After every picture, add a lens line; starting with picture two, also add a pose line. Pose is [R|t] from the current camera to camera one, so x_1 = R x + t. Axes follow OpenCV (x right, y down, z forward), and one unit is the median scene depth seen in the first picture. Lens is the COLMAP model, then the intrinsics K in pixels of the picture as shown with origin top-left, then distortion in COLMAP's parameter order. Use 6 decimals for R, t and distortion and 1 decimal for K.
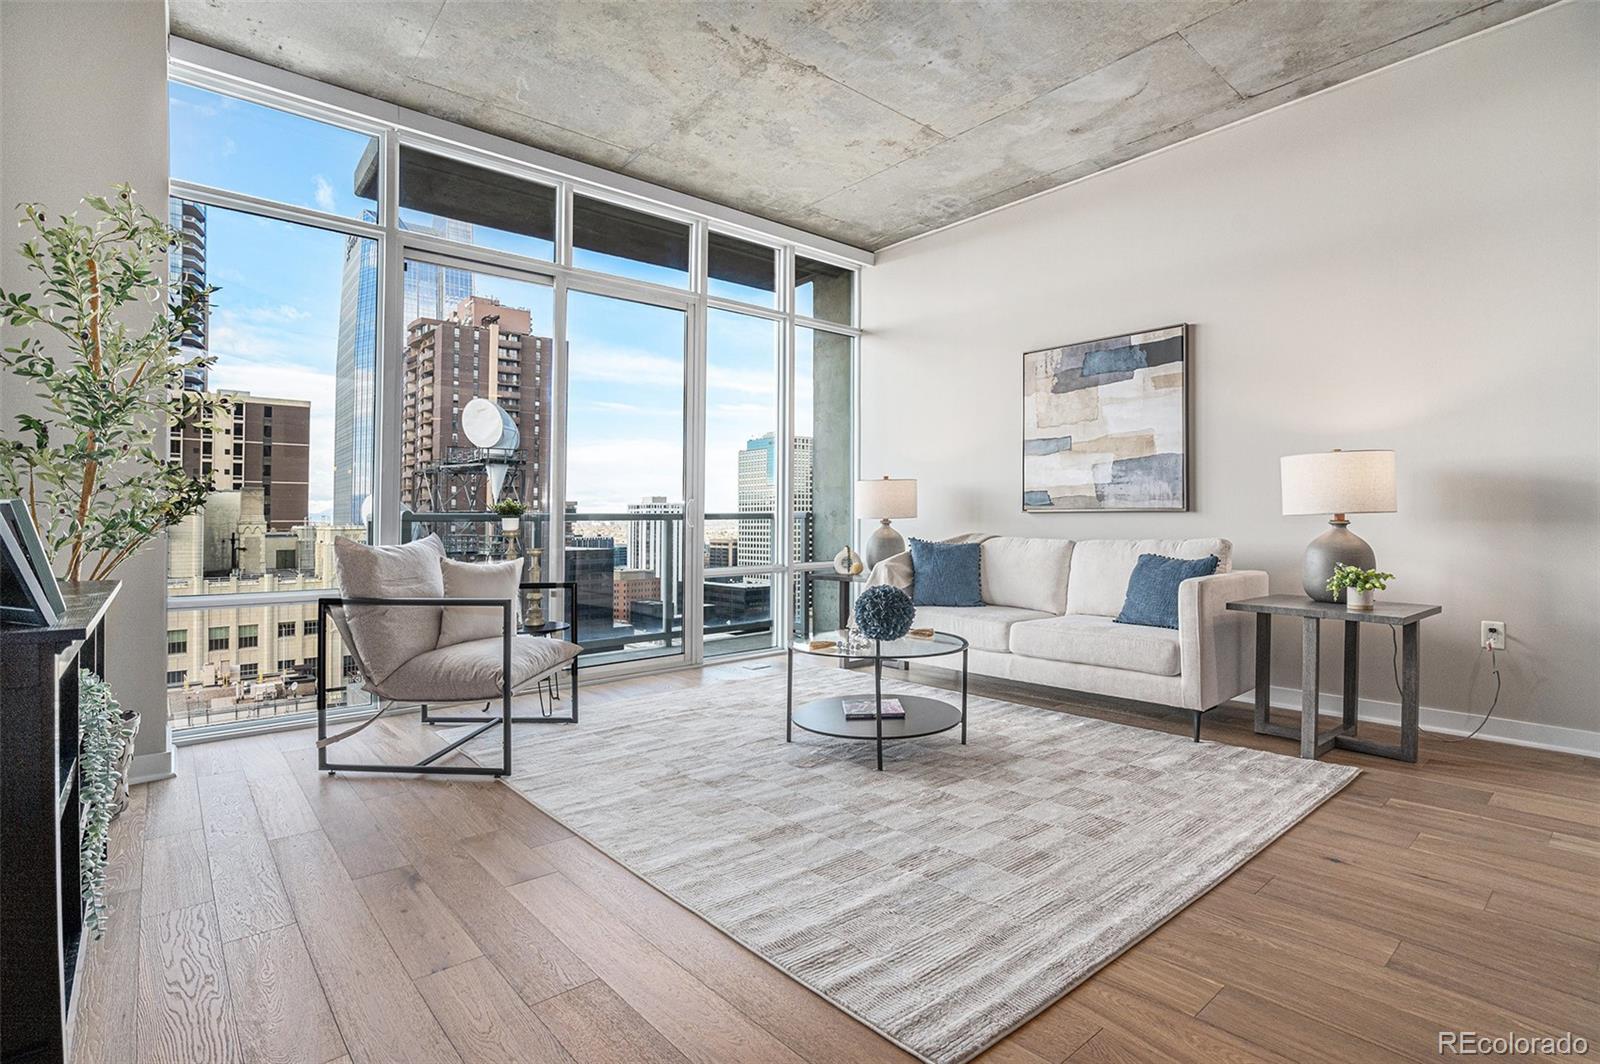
lens RADIAL K [[751.2, 0, 766.6], [0, 751.2, 520.8], [0, 0, 1]] dist [-0.037033, 0.013246]
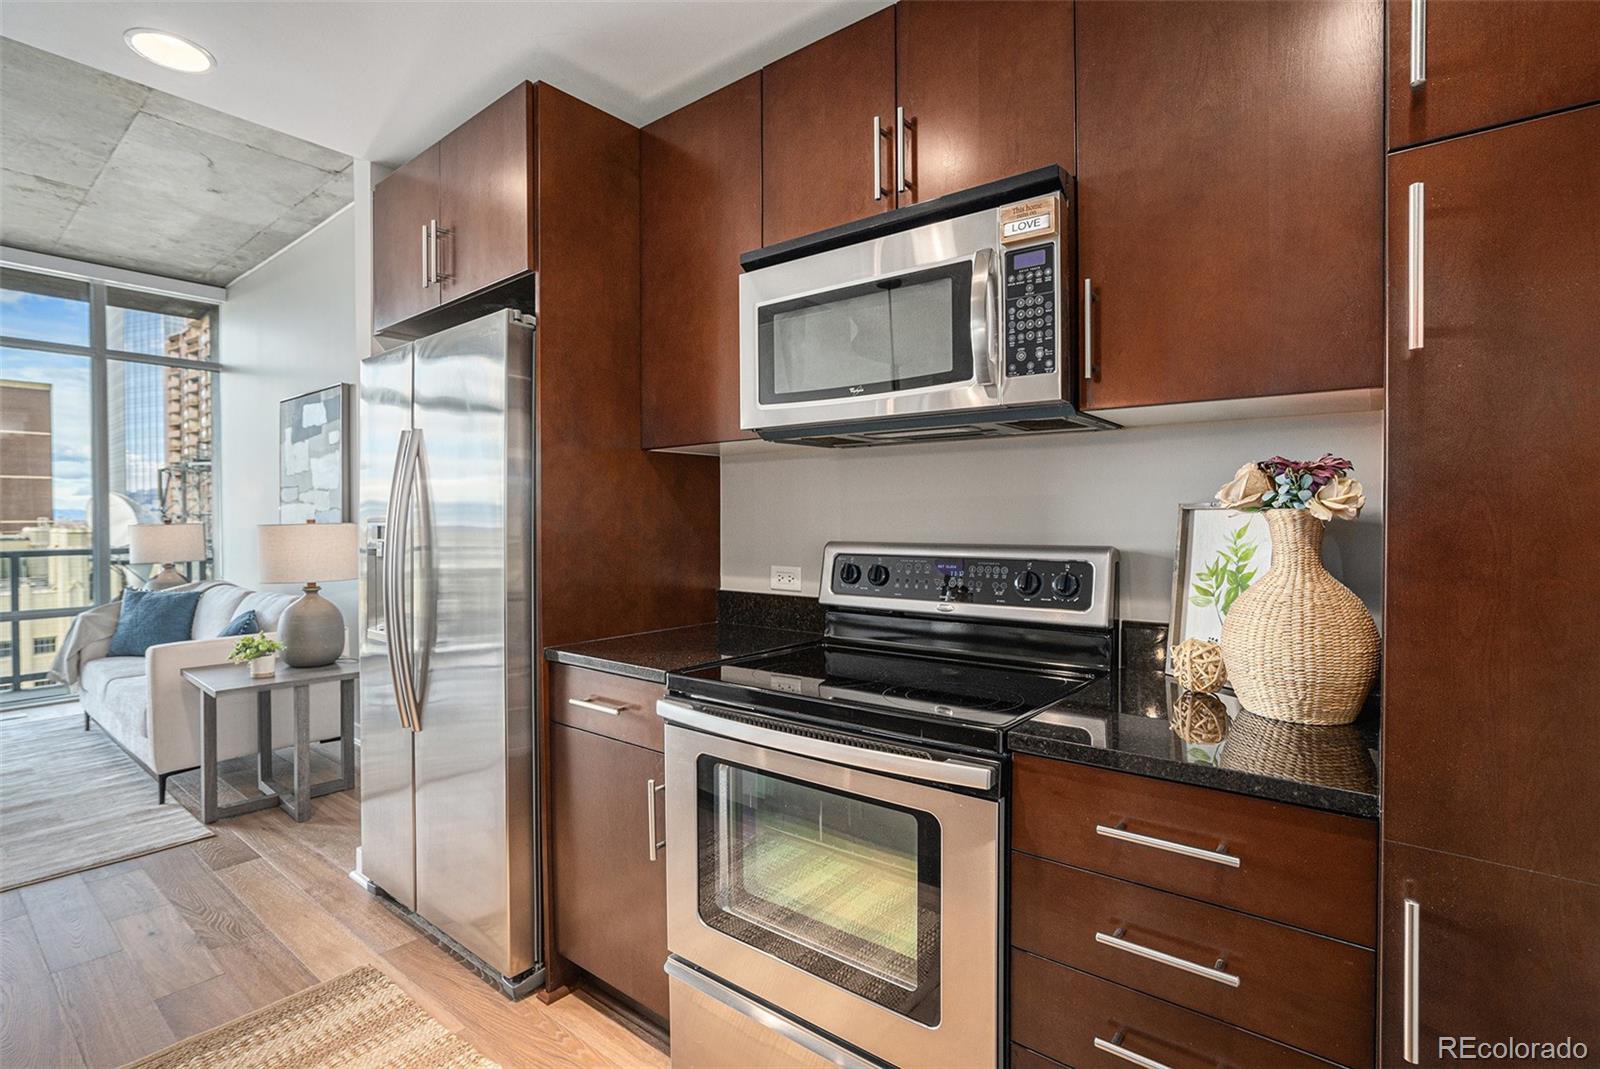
lens RADIAL K [[751.2, 0, 772.6], [0, 751.2, 523.6], [0, 0, 1]] dist [-0.037033, 0.013246]
pose [[0.980807, -0.000732, 0.194980, 0.834999], [-0.000521, 0.999980, 0.006378, -0.067105], [-0.194981, -0.006357, 0.980786, -0.125307]]
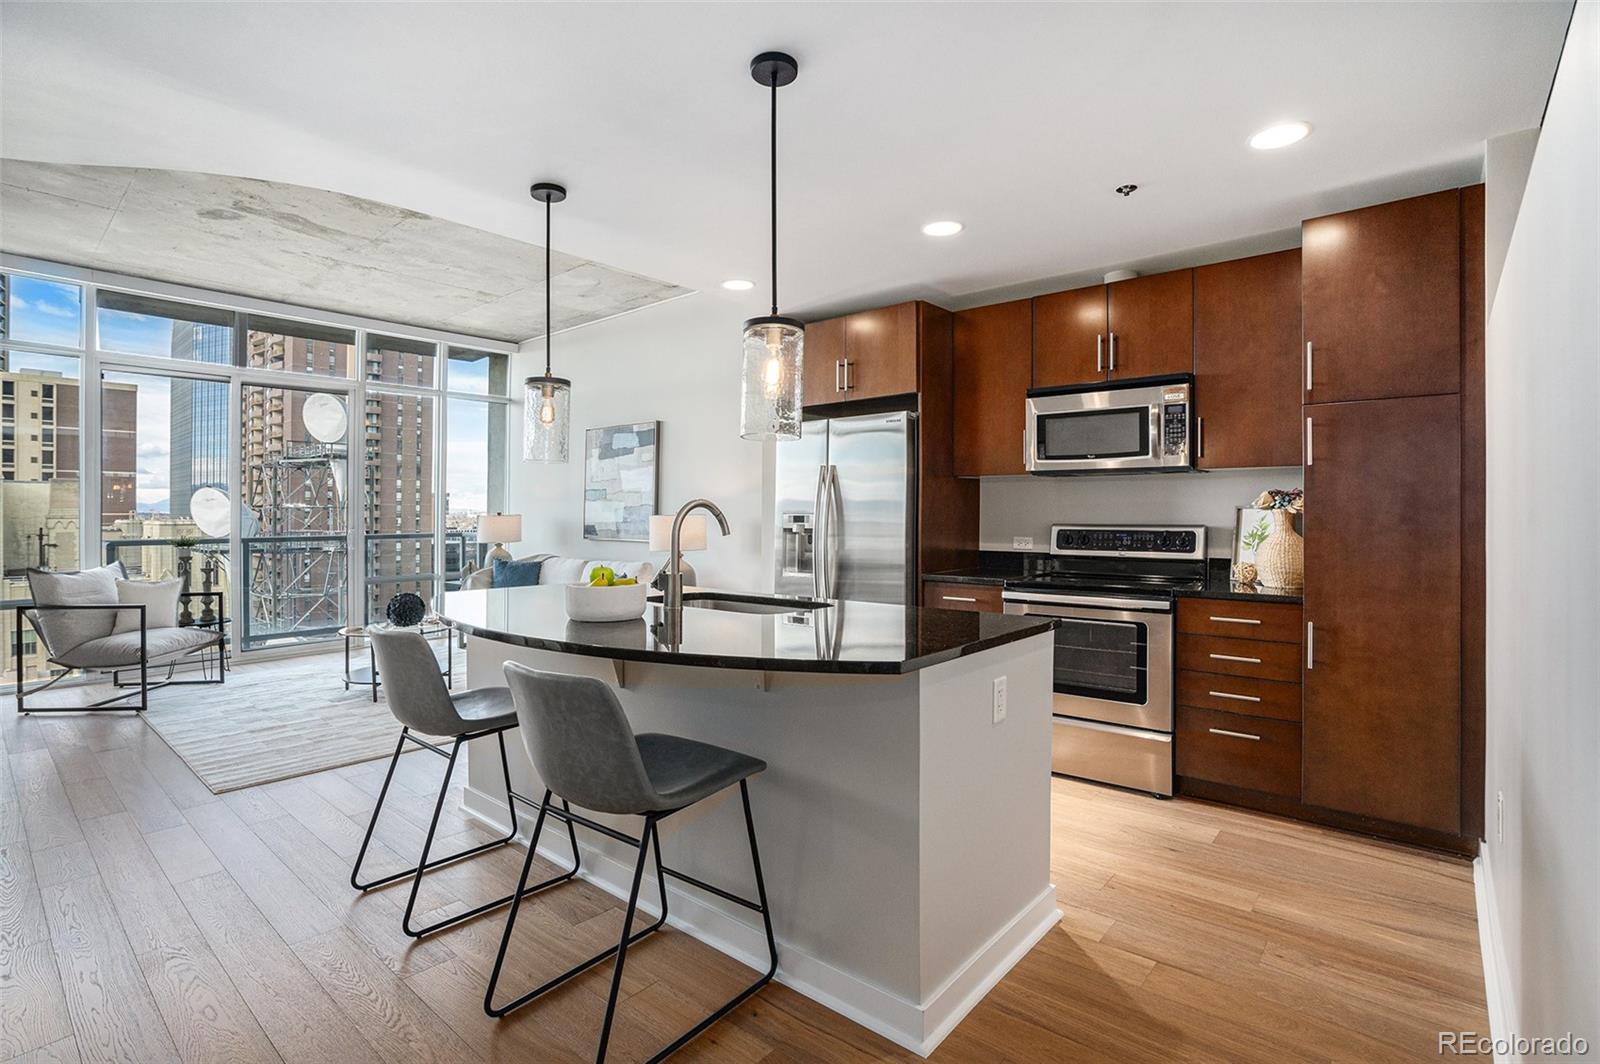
lens RADIAL K [[751.2, 0, 762.8], [0, 751.2, 516.8], [0, 0, 1]] dist [-0.037033, 0.013246]
pose [[0.989103, 0.002675, 0.147200, 0.484983], [-0.003383, 0.999984, 0.004560, -0.064749], [-0.147186, -0.005009, 0.989096, -0.517095]]
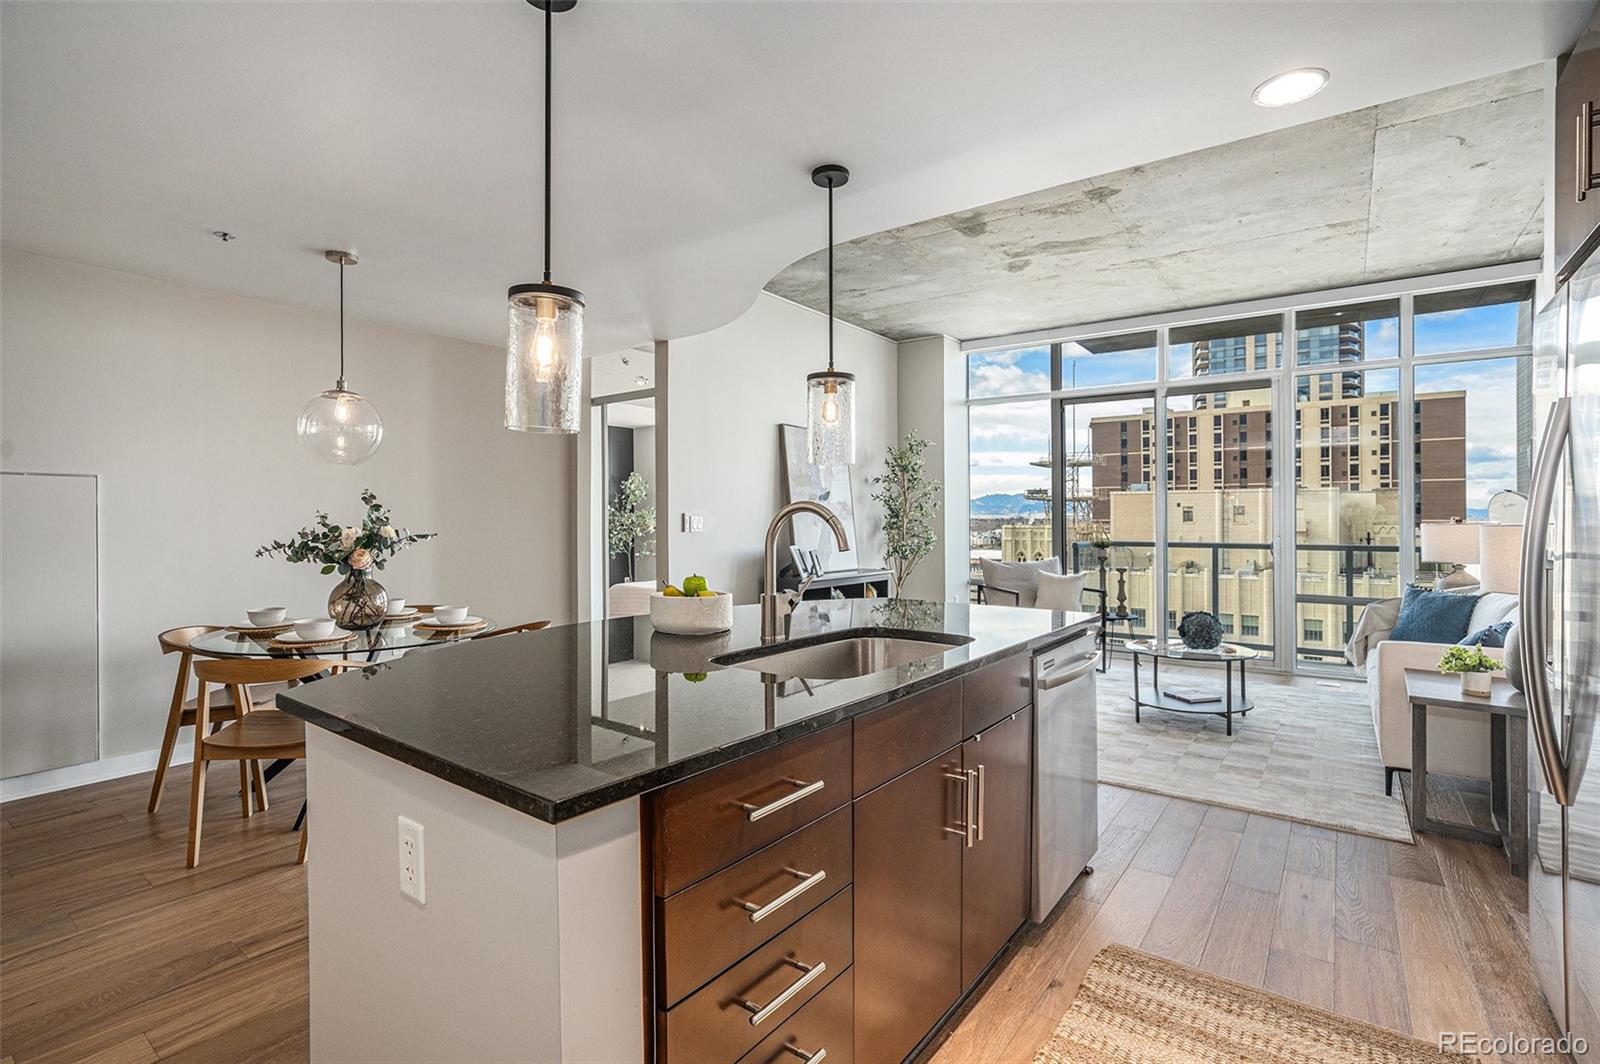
lens RADIAL K [[751.2, 0, 826.4], [0, 751.2, 521.9], [0, 0, 1]] dist [-0.037033, 0.013246]
pose [[0.268532, 0.006139, -0.963251, 0.948221], [-0.001023, 0.999981, 0.006088, -0.066593], [0.963270, -0.000649, 0.268533, -0.047698]]
